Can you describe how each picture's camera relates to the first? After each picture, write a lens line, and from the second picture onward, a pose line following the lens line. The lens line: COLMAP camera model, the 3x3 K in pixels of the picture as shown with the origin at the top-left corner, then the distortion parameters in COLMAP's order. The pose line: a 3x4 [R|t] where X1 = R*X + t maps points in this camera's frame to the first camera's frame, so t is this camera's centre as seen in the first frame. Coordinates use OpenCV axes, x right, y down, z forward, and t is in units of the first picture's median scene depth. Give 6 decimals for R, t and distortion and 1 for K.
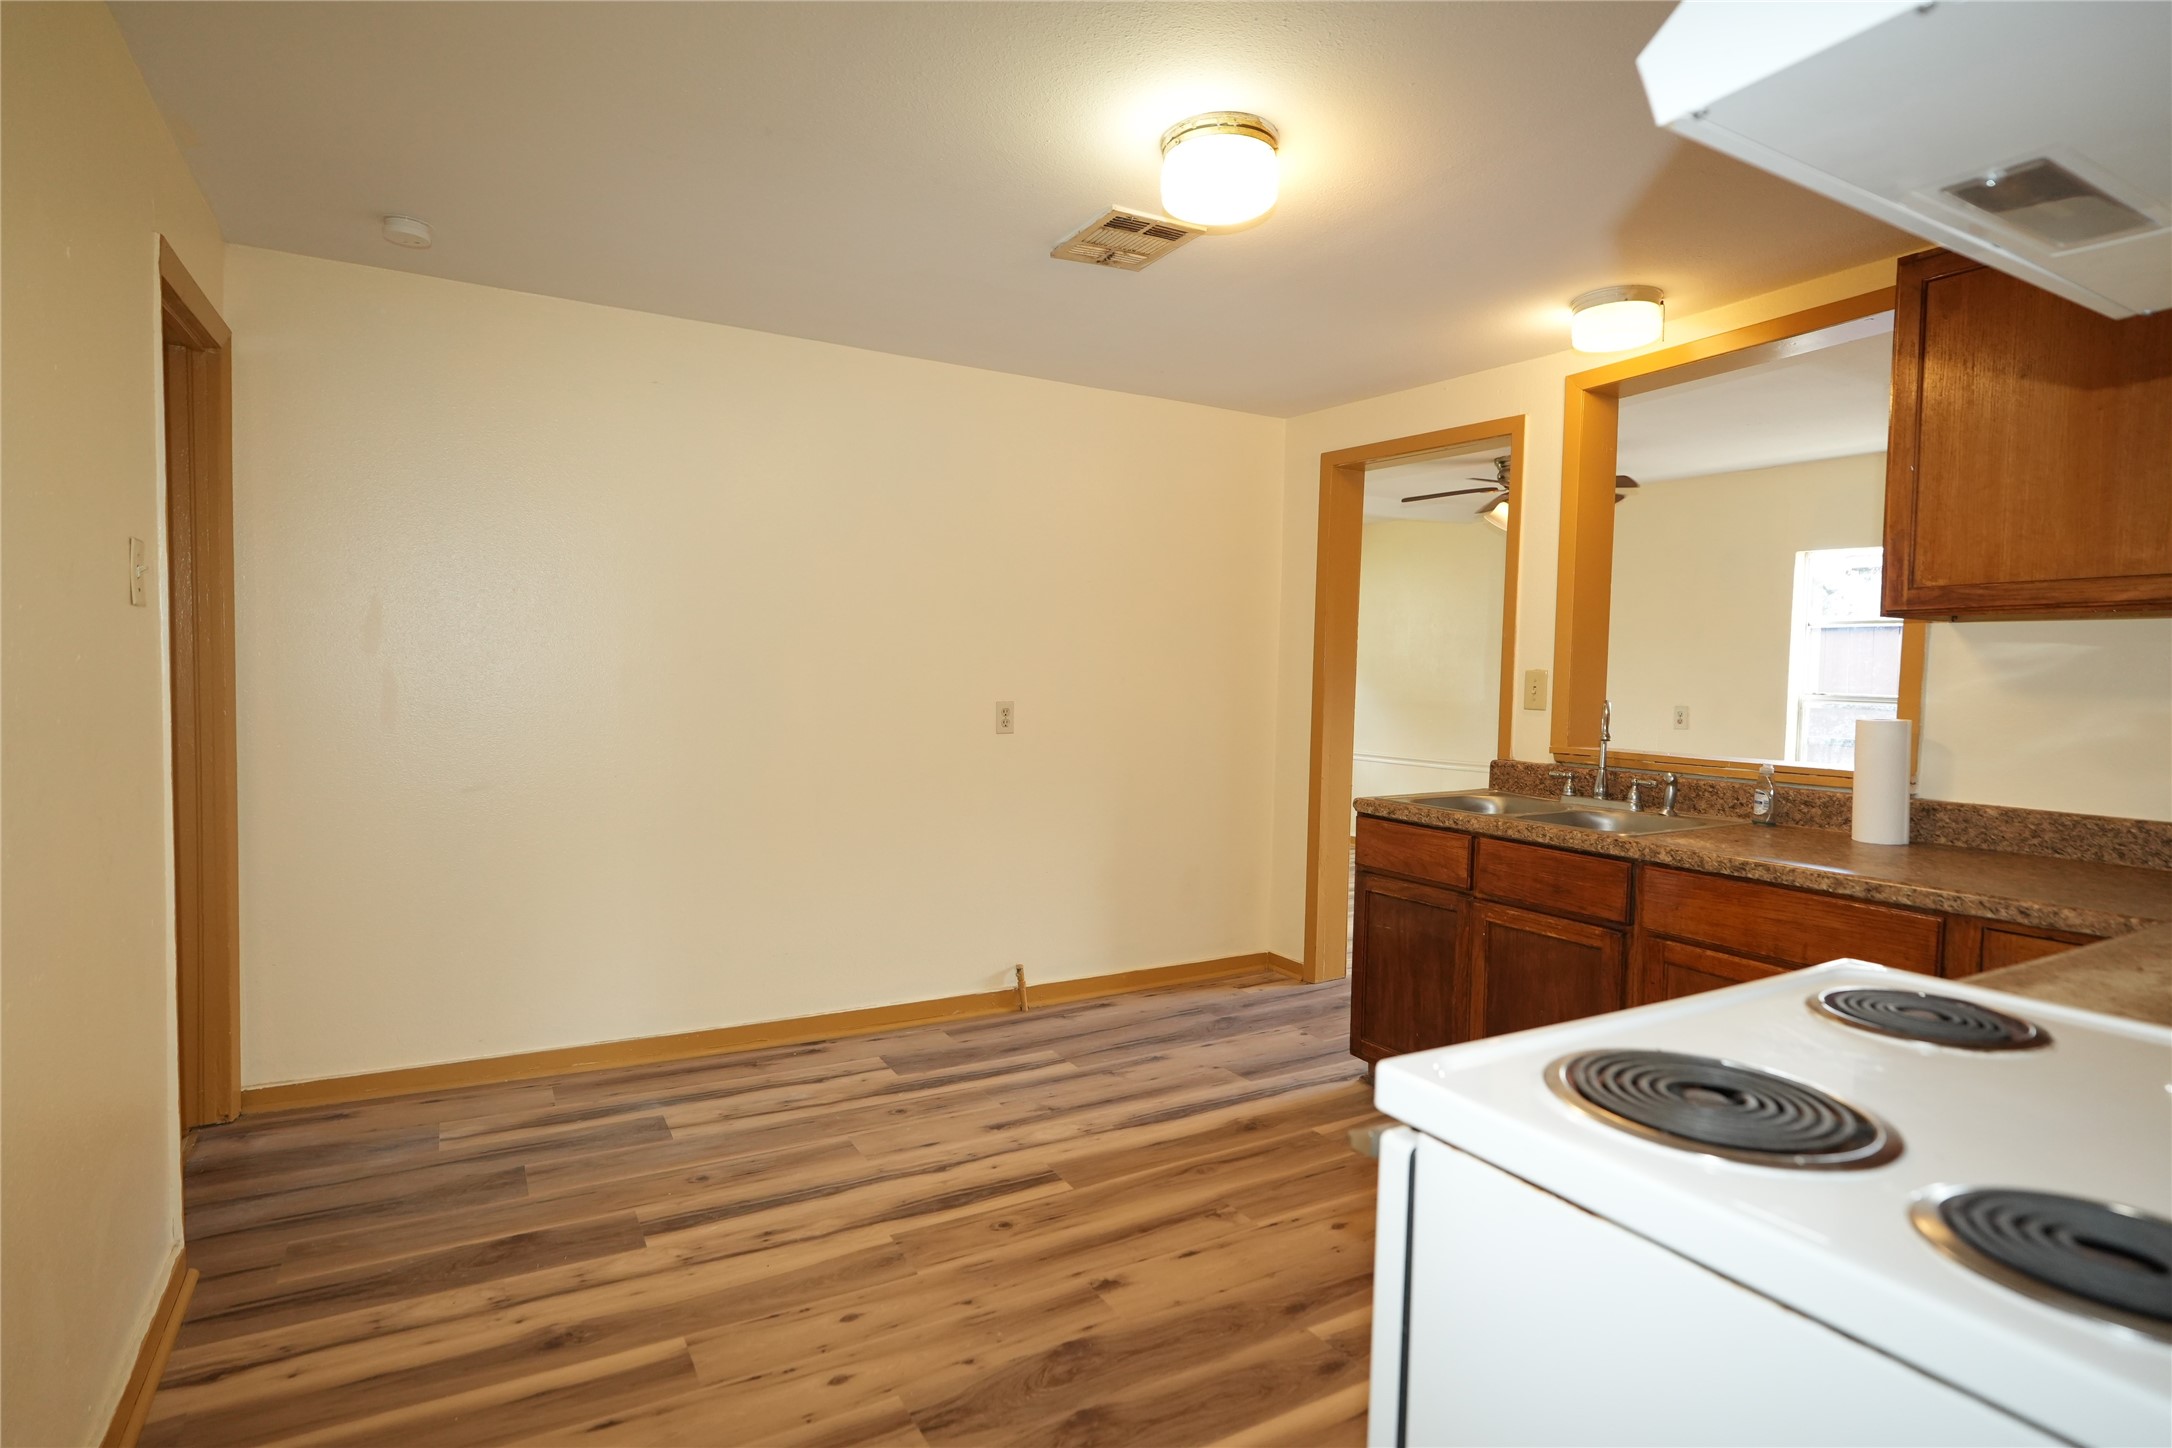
lens RADIAL K [[1094.8, 0, 1073.9], [0, 1094.8, 723.7], [0, 0, 1]] dist [0.000087, 0.001426]
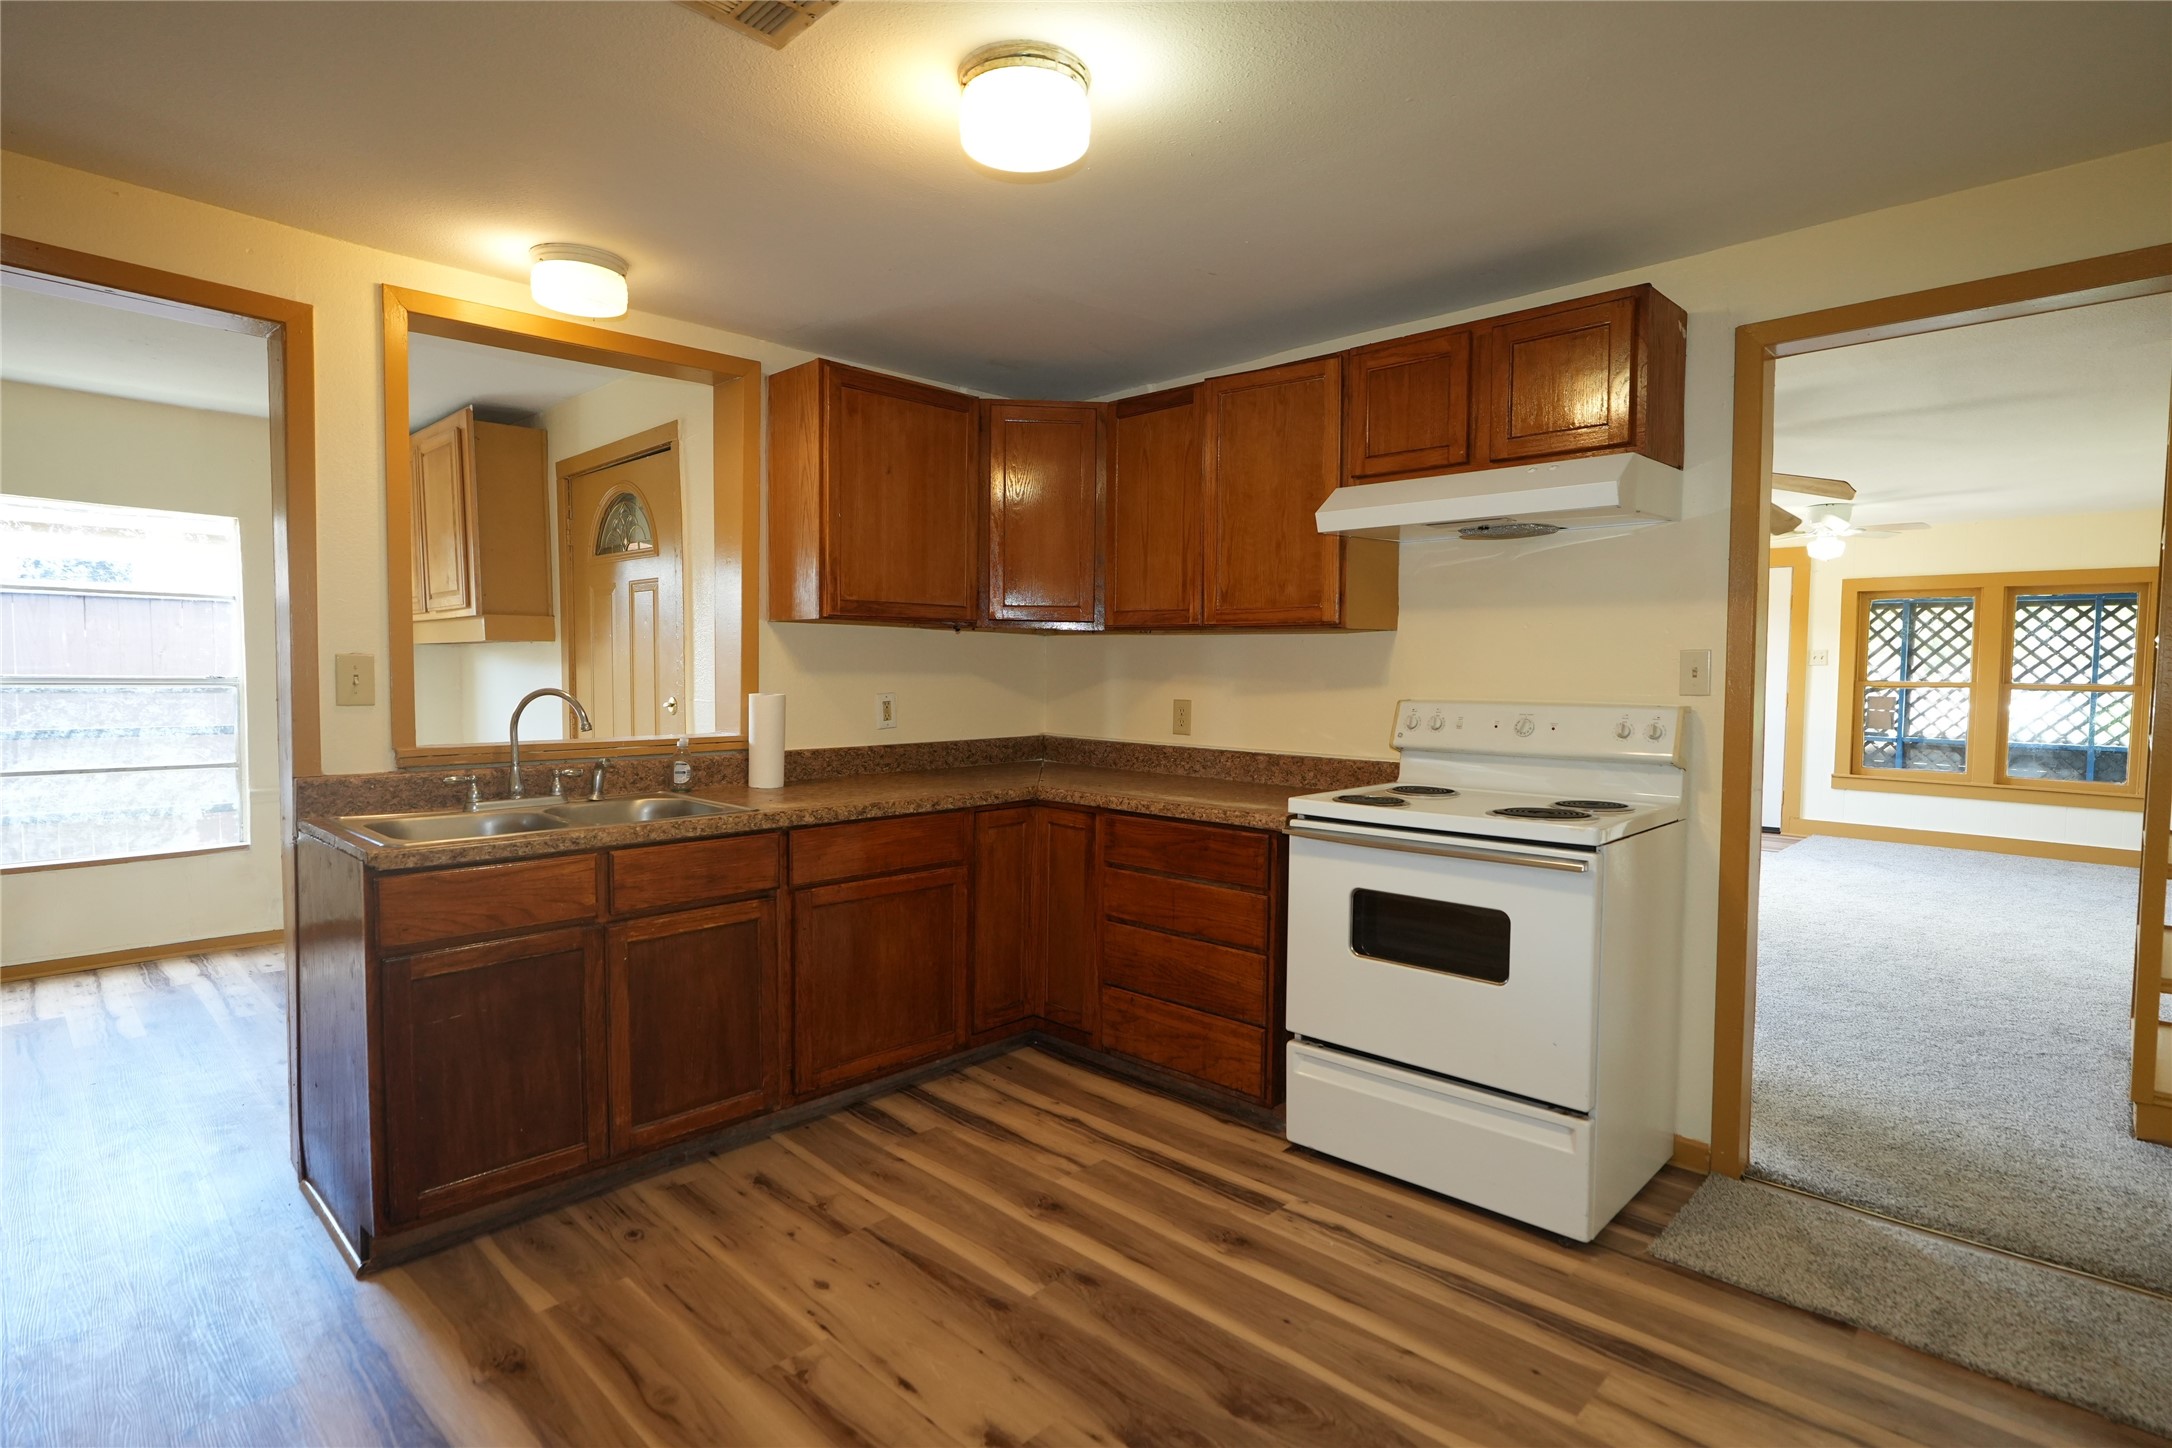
lens RADIAL K [[1094.8, 0, 1090.9], [0, 1094.8, 715.0], [0, 0, 1]] dist [0.000087, 0.001426]
pose [[-0.279939, -0.059775, 0.958155, -0.663090], [0.034835, 0.996770, 0.072362, -0.062918], [-0.959386, 0.053634, -0.276952, 1.038081]]
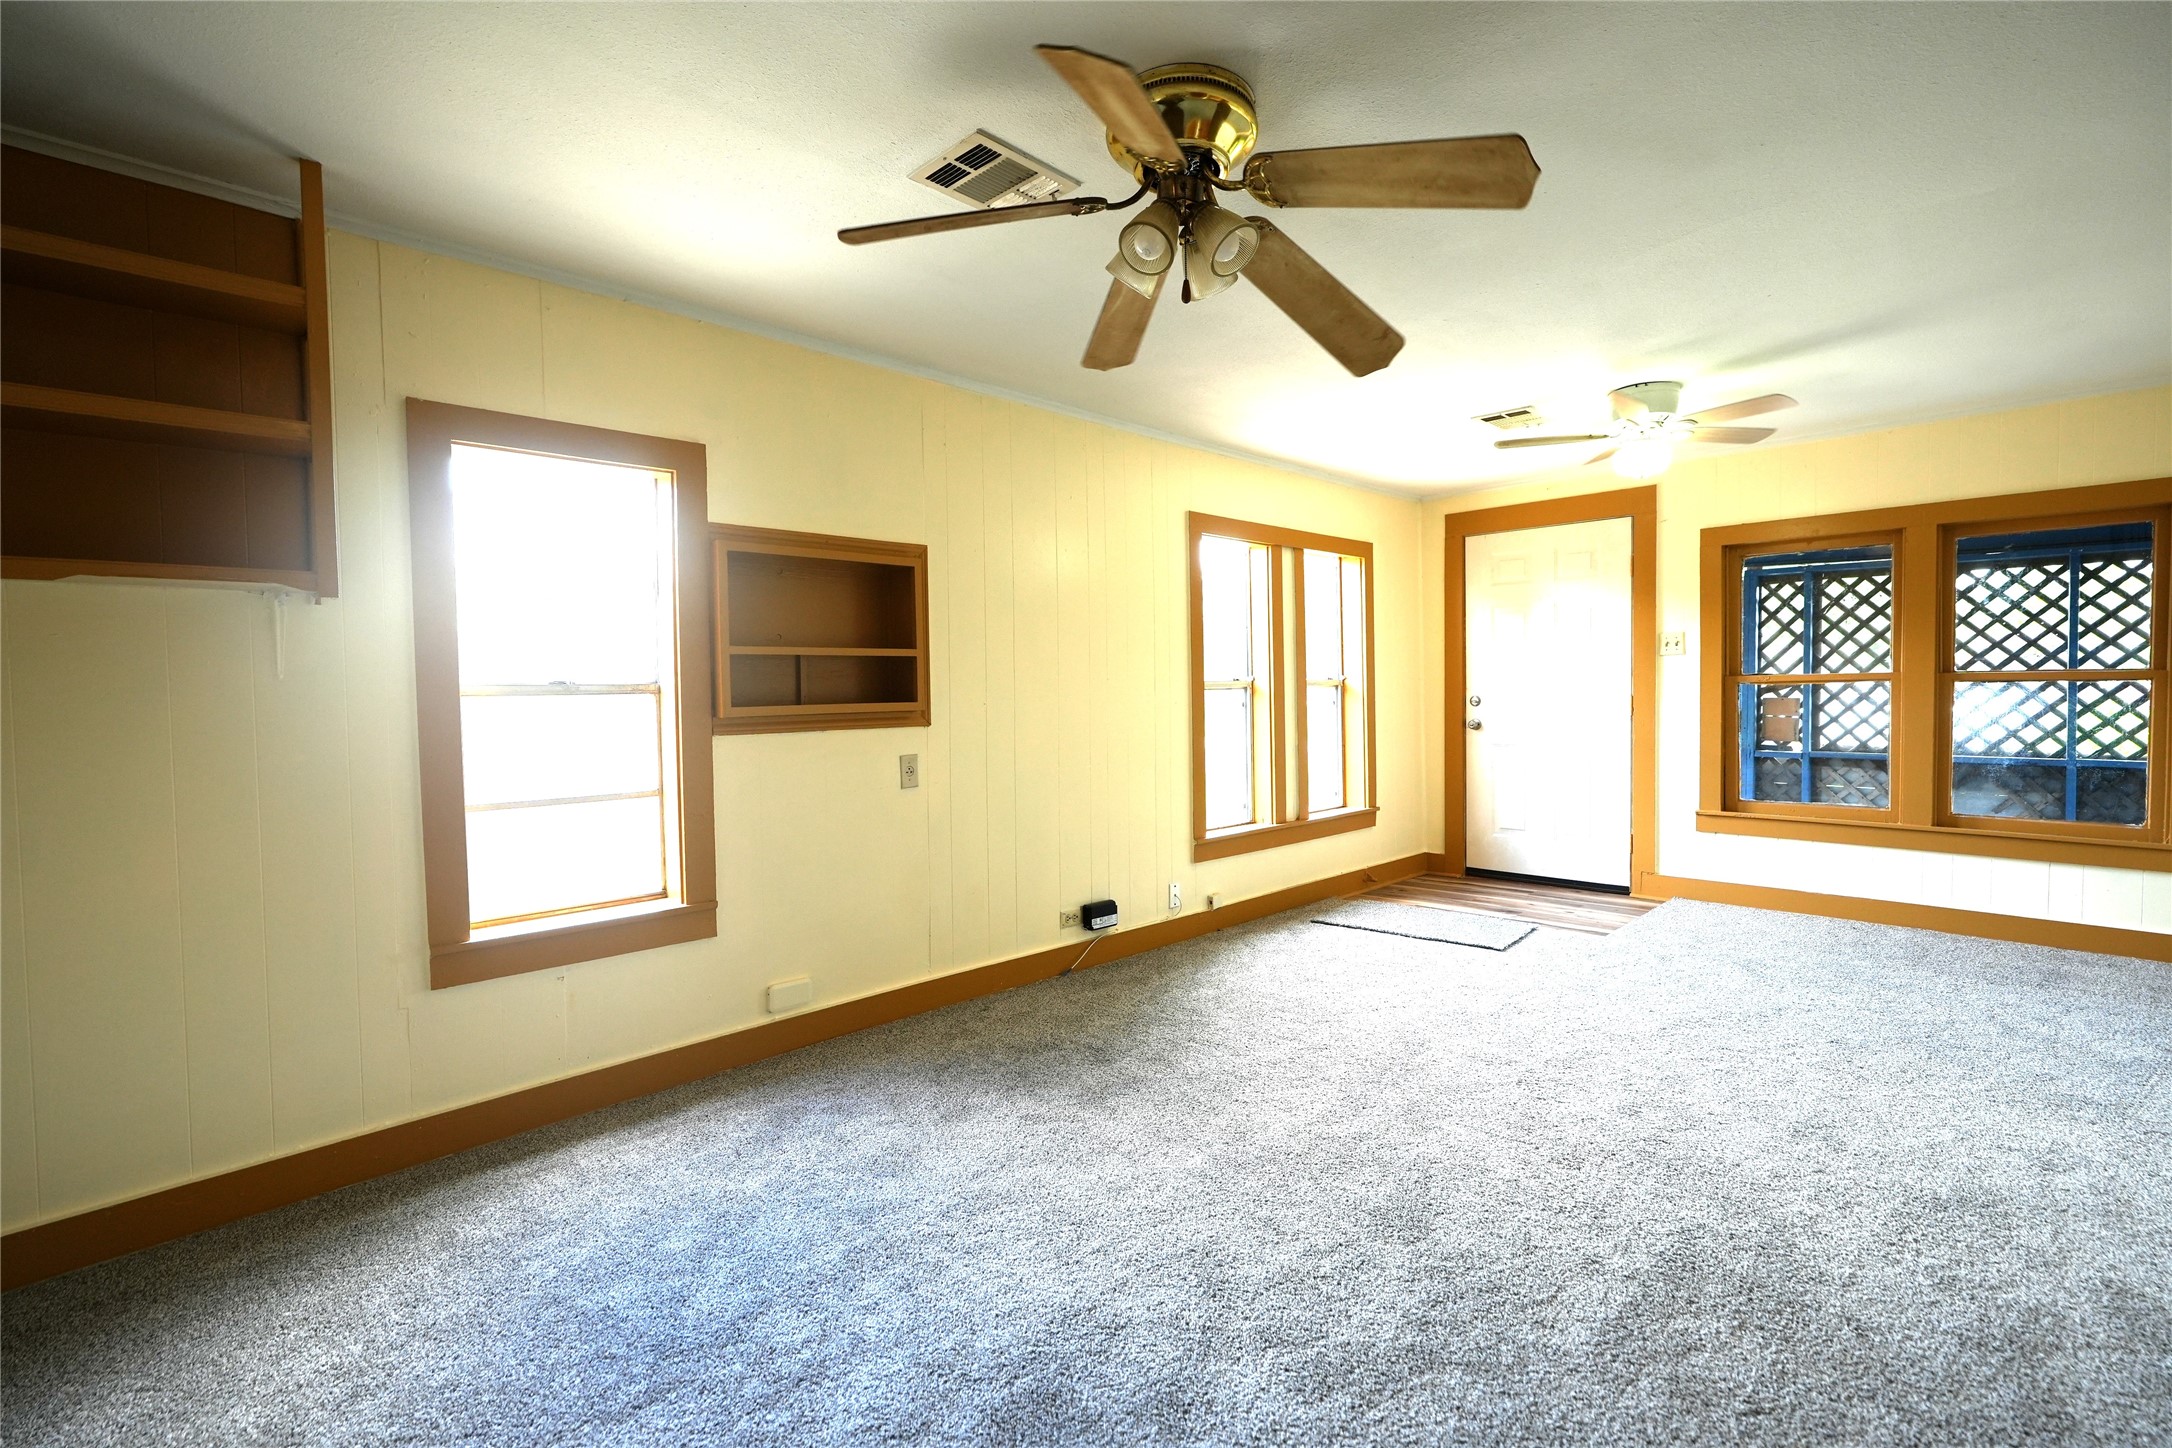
lens RADIAL K [[984.5, 0, 1083.9], [0, 984.5, 723.2], [0, 0, 1]] dist [-0.003559, 0.002991]
pose [[-0.254772, -0.042099, 0.966084, -0.420203], [0.062248, 0.996266, 0.059830, -0.032719], [-0.964996, 0.075379, -0.251200, 0.672704]]
